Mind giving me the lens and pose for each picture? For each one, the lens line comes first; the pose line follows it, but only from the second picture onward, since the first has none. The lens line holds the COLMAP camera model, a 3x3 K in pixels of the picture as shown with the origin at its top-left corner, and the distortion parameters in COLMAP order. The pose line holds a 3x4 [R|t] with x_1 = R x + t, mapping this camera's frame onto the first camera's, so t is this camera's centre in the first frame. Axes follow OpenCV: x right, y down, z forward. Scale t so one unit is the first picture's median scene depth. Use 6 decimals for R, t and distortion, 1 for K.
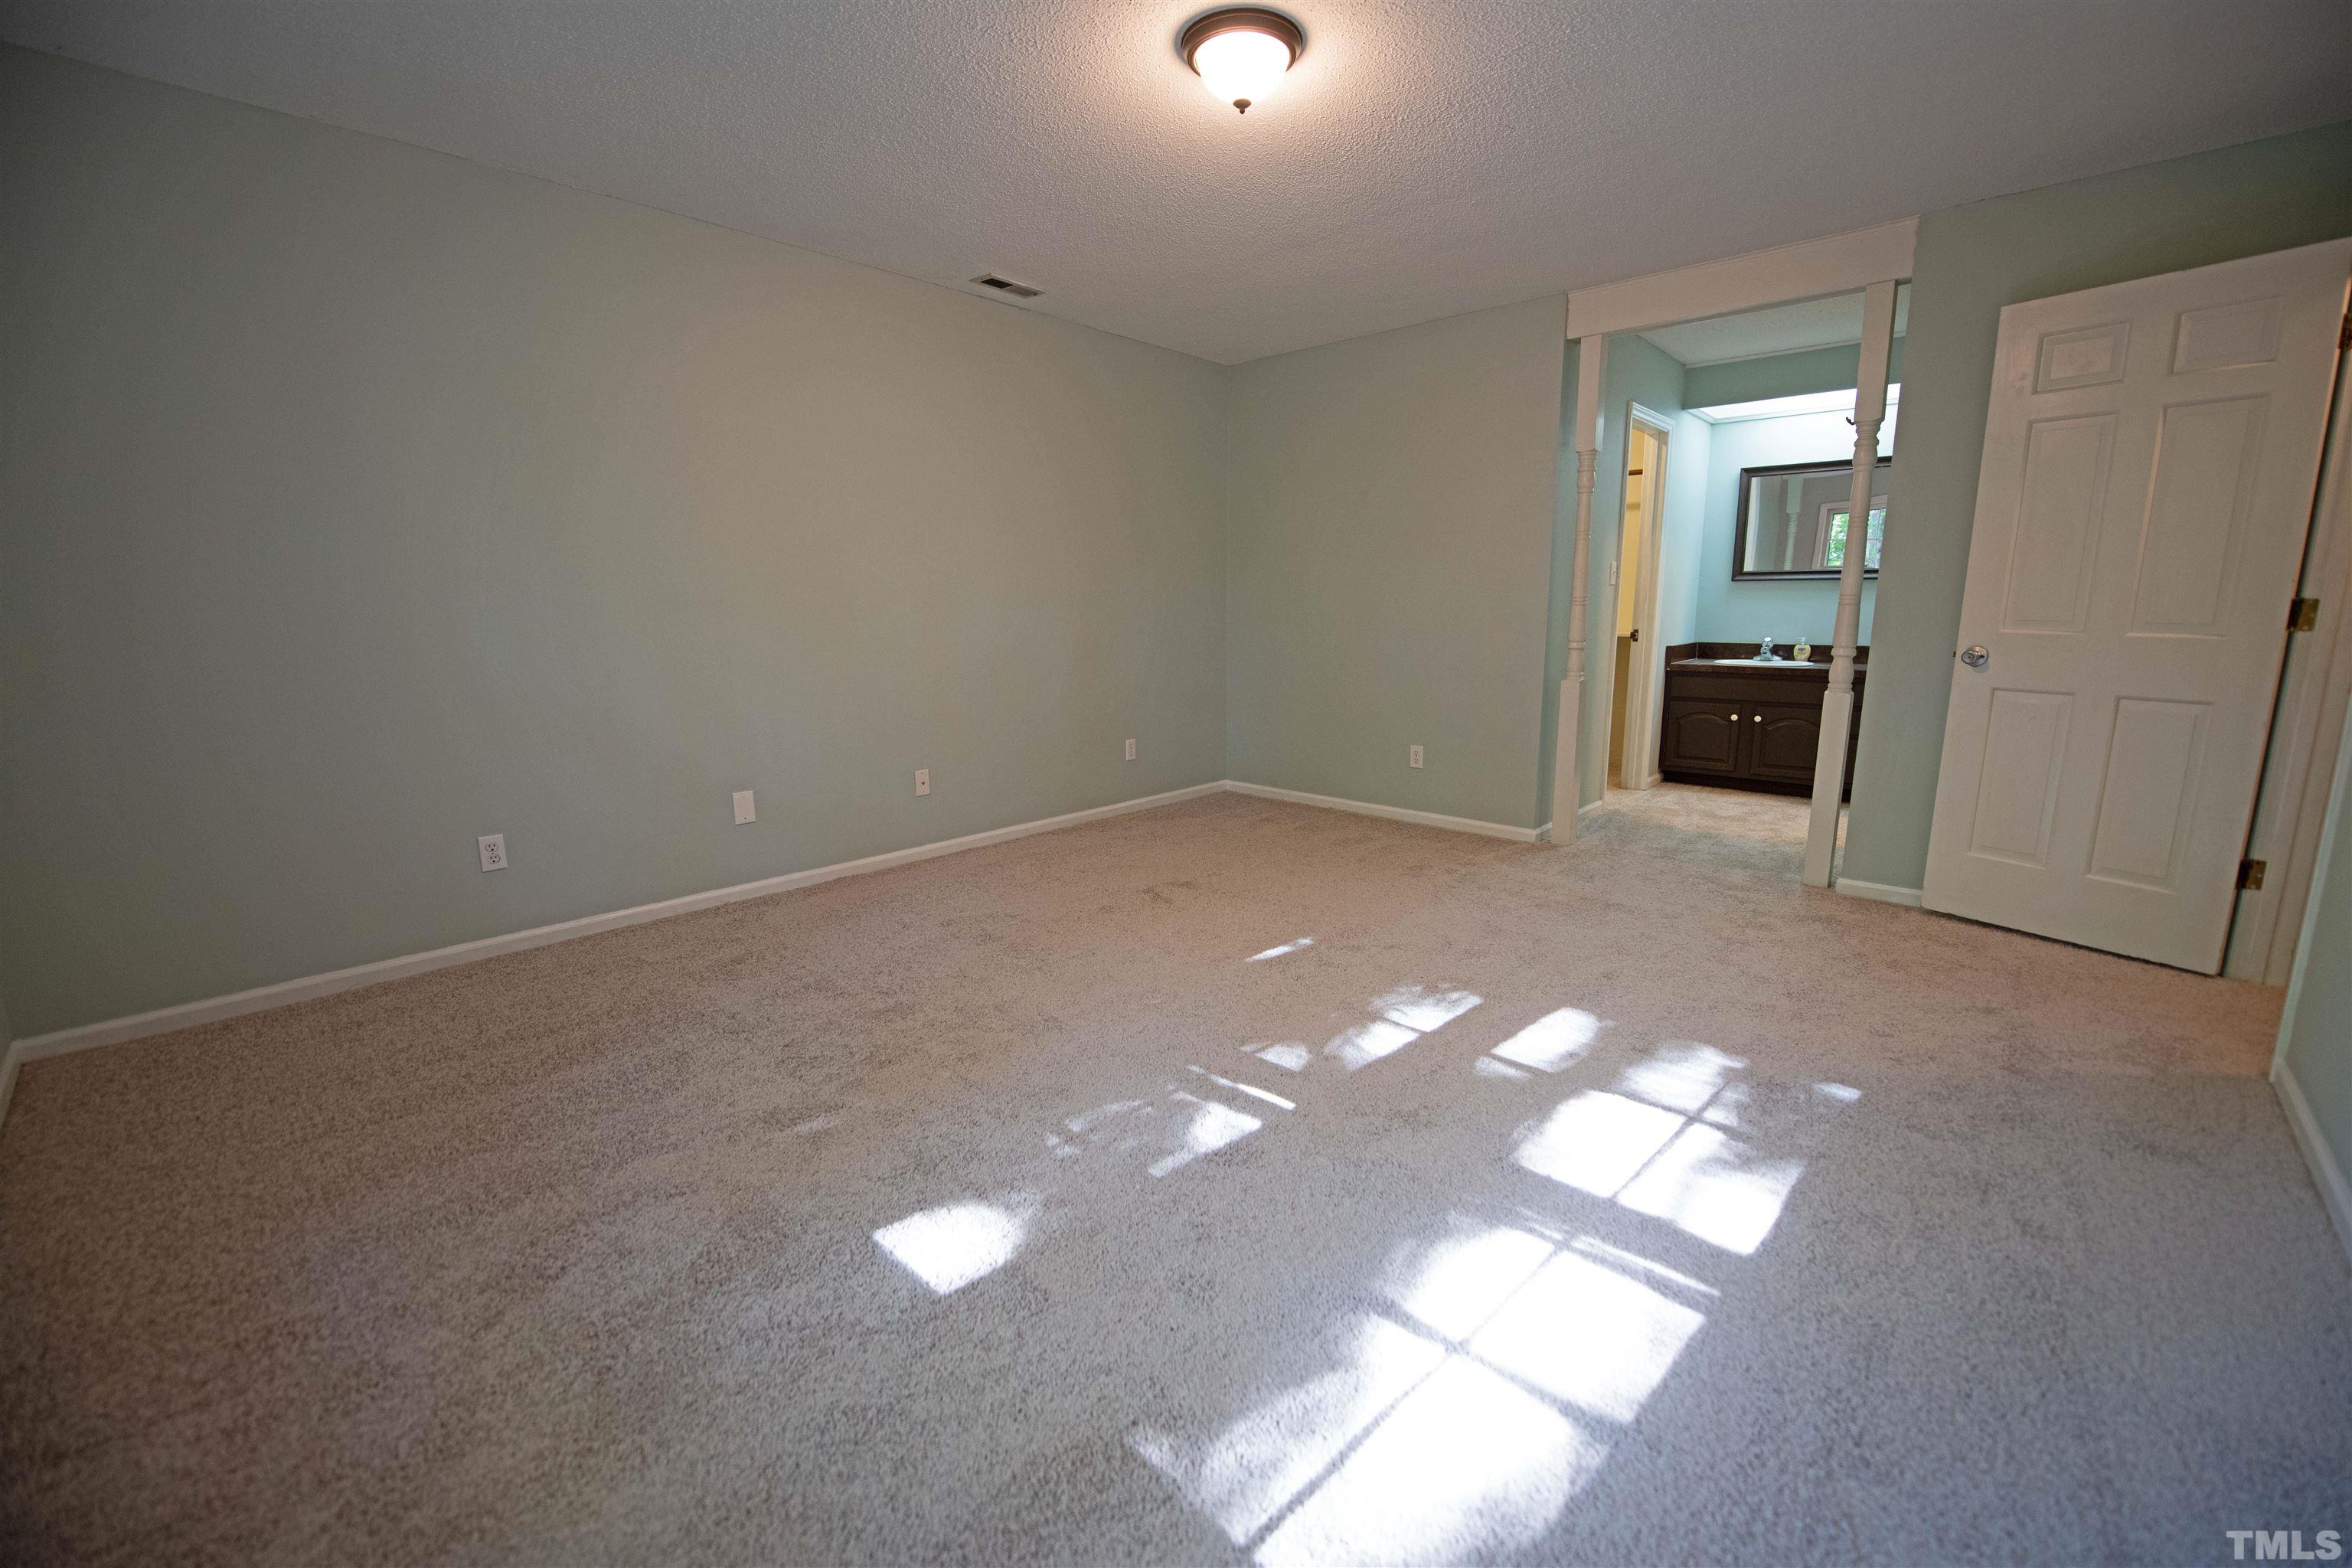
lens RADIAL K [[941.1, 0, 1177.8], [0, 941.1, 781.3], [0, 0, 1]] dist [-0.017856, -0.002010]
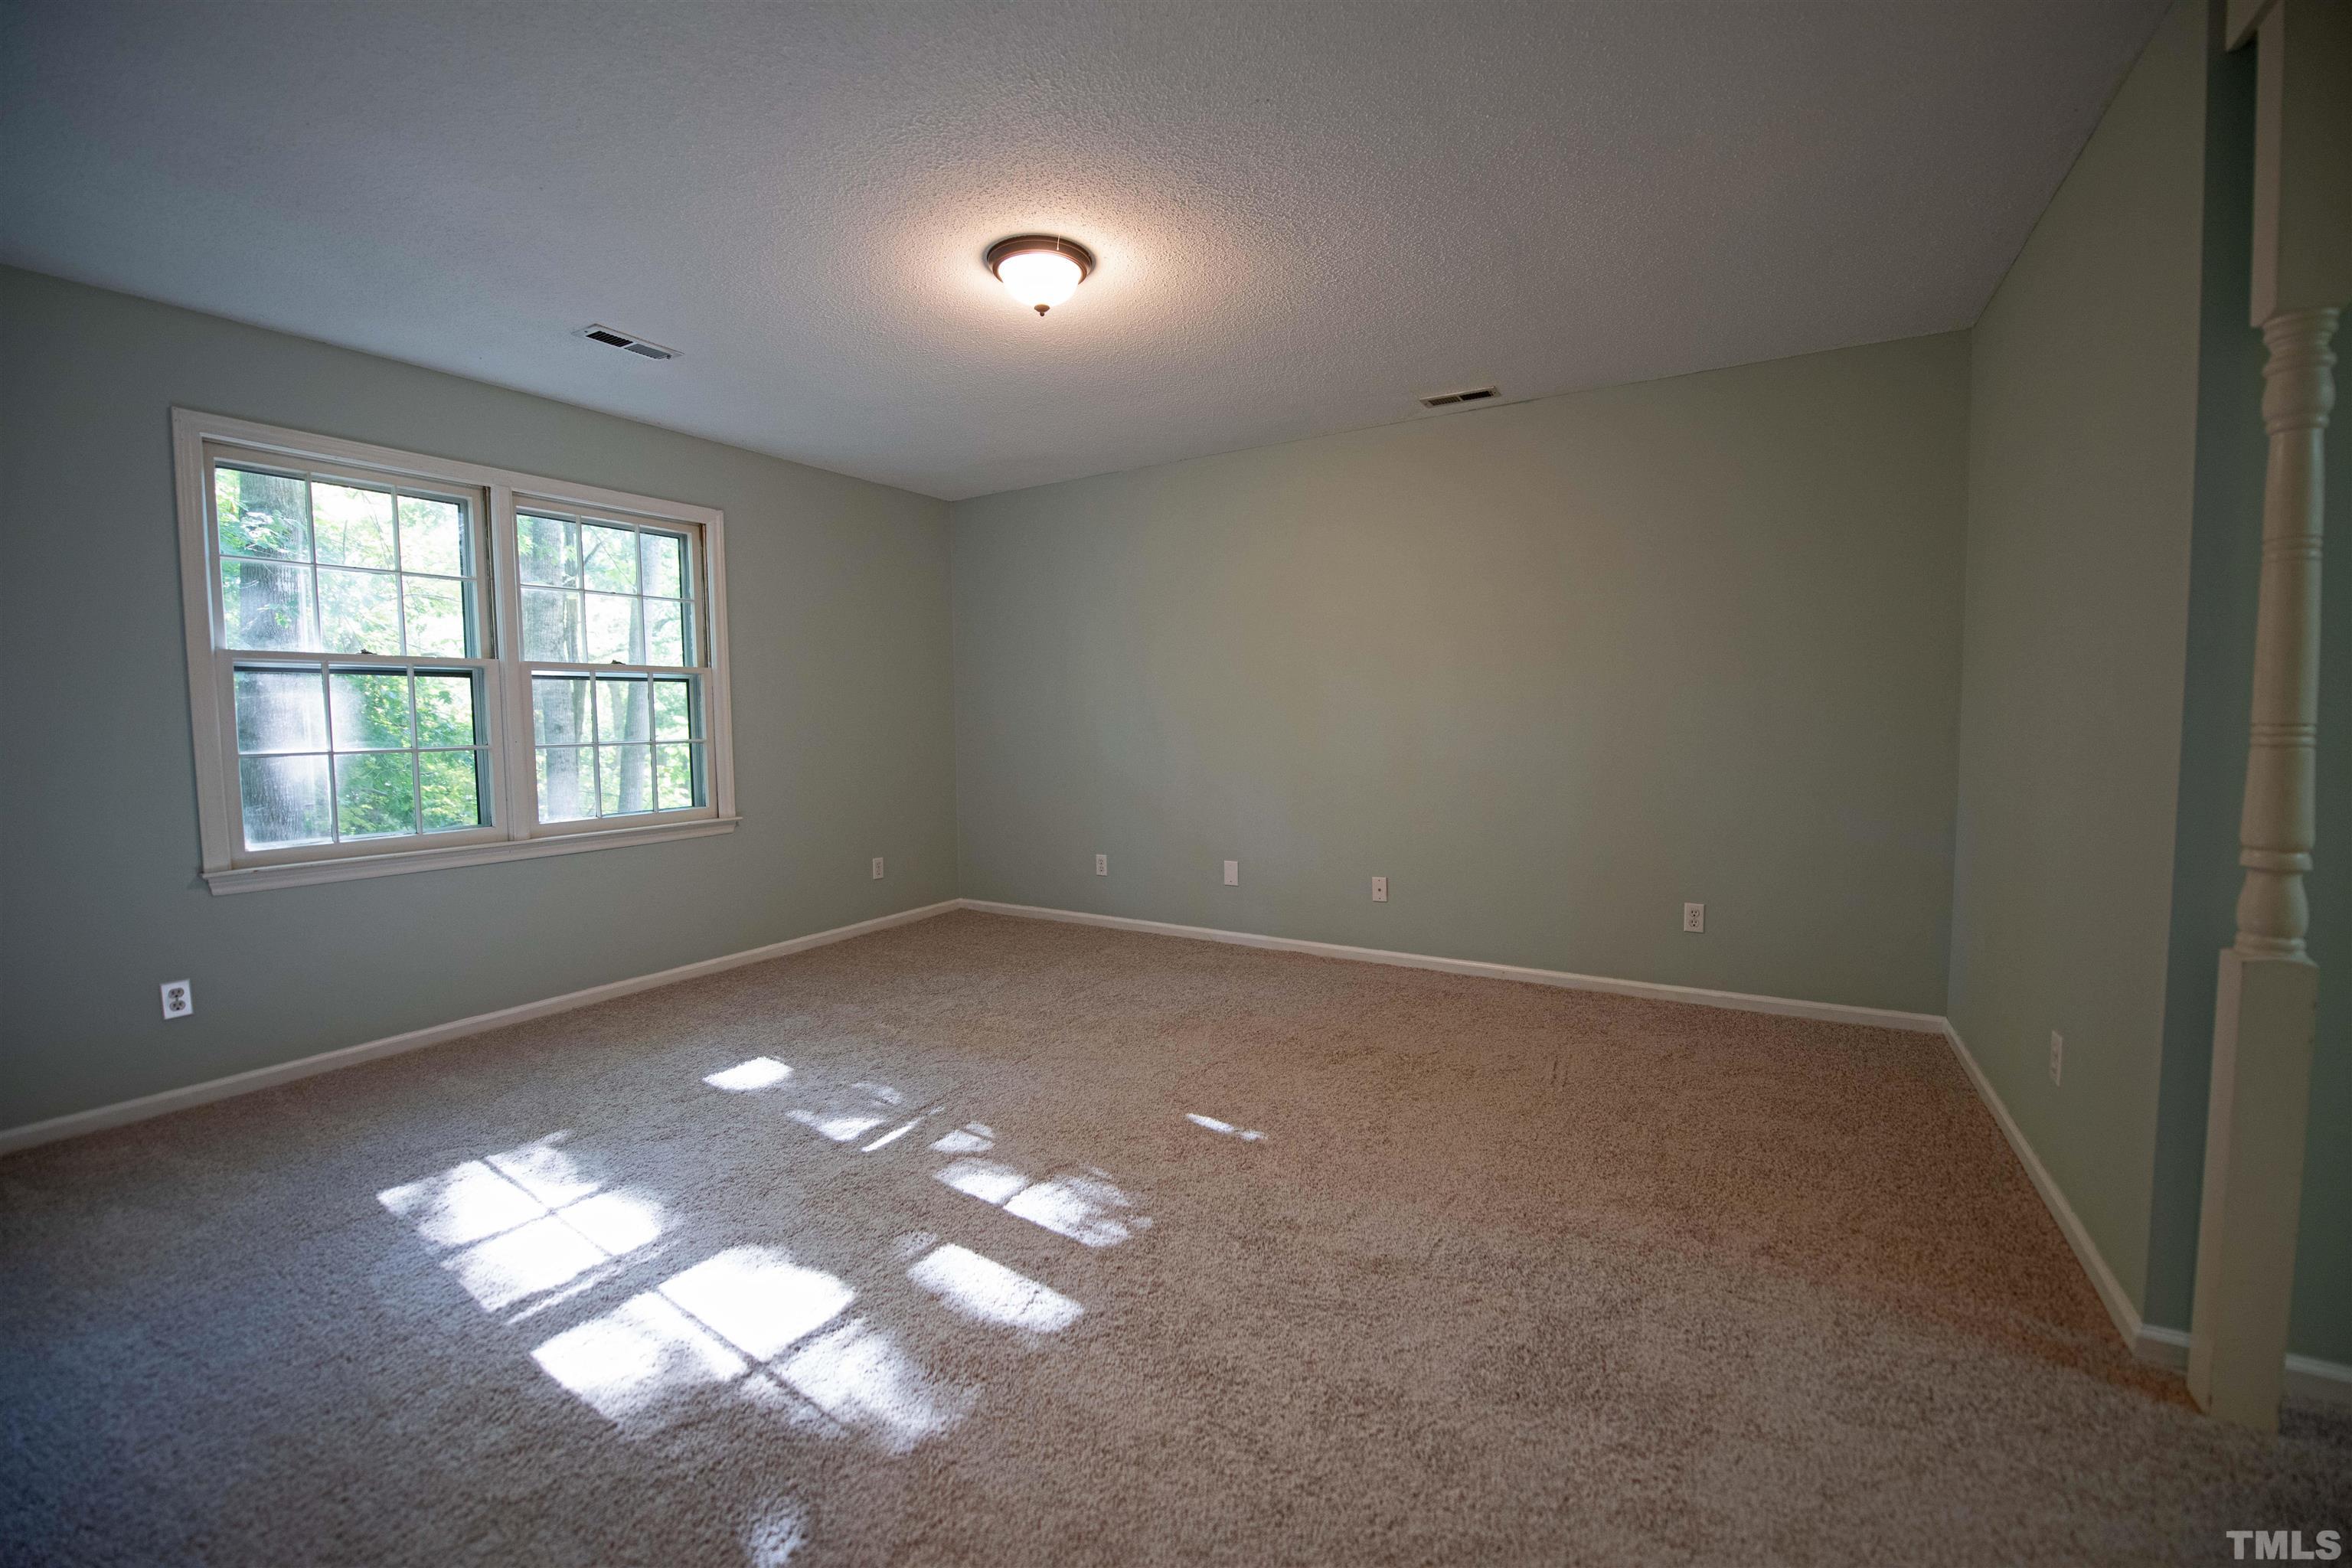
lens RADIAL K [[941.1, 0, 1178.7], [0, 941.1, 781.5], [0, 0, 1]] dist [-0.017856, -0.002010]
pose [[0.200135, 0.076763, -0.976756, 1.202589], [-0.166075, 0.985158, 0.043395, -0.215598], [0.965590, 0.153530, 0.209913, 0.948161]]
